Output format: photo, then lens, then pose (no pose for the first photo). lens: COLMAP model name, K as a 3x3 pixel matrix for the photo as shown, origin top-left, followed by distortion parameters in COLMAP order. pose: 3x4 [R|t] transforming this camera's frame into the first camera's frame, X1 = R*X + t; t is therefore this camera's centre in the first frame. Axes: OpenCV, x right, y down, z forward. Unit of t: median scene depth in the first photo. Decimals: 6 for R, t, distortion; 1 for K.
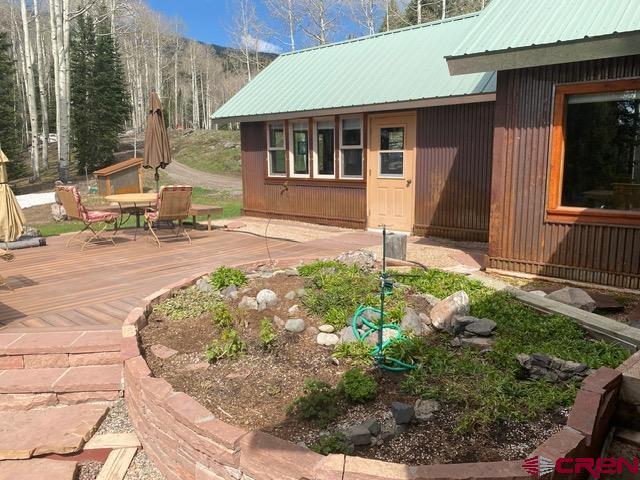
lens RADIAL K [[499.8, 0, 320.0], [0, 499.8, 240.0], [0, 0, 1]] dist [0.094630, -0.241168]
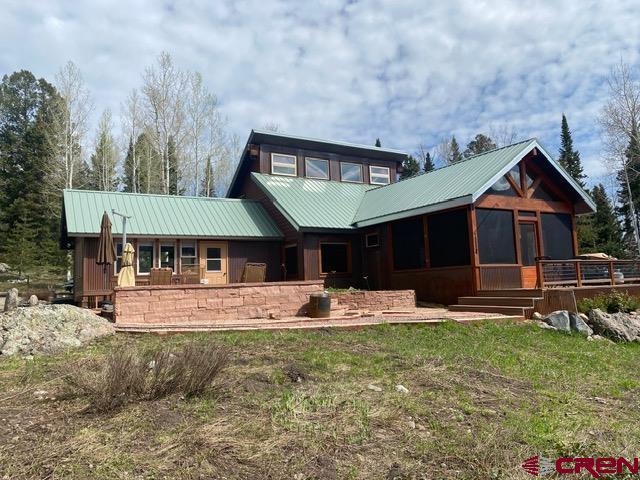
lens RADIAL K [[499.8, 0, 320.0], [0, 499.8, 240.0], [0, 0, 1]] dist [0.094630, -0.241168]
pose [[0.269776, 0.090602, 0.958651, -1.666529], [0.192216, 0.970460, -0.145810, 0.123469], [-0.943543, 0.223604, 0.244392, 0.086467]]
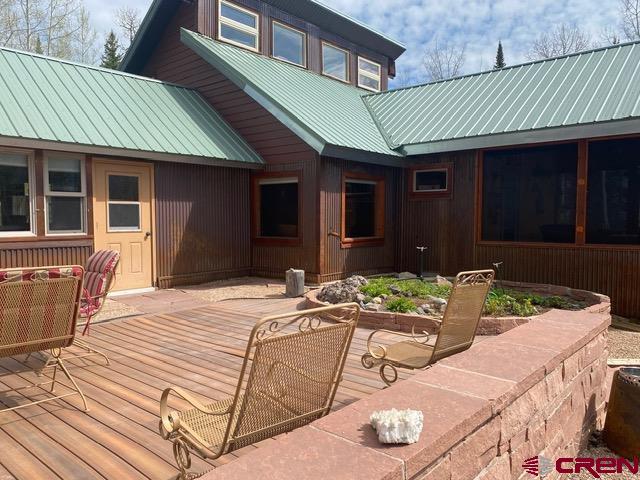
lens RADIAL K [[499.8, 0, 320.0], [0, 499.8, 240.0], [0, 0, 1]] dist [0.094630, -0.241168]
pose [[-0.043041, -0.038591, 0.998328, -0.763970], [0.161792, 0.985795, 0.045082, -0.093000], [-0.985886, 0.163461, -0.036186, 0.692854]]
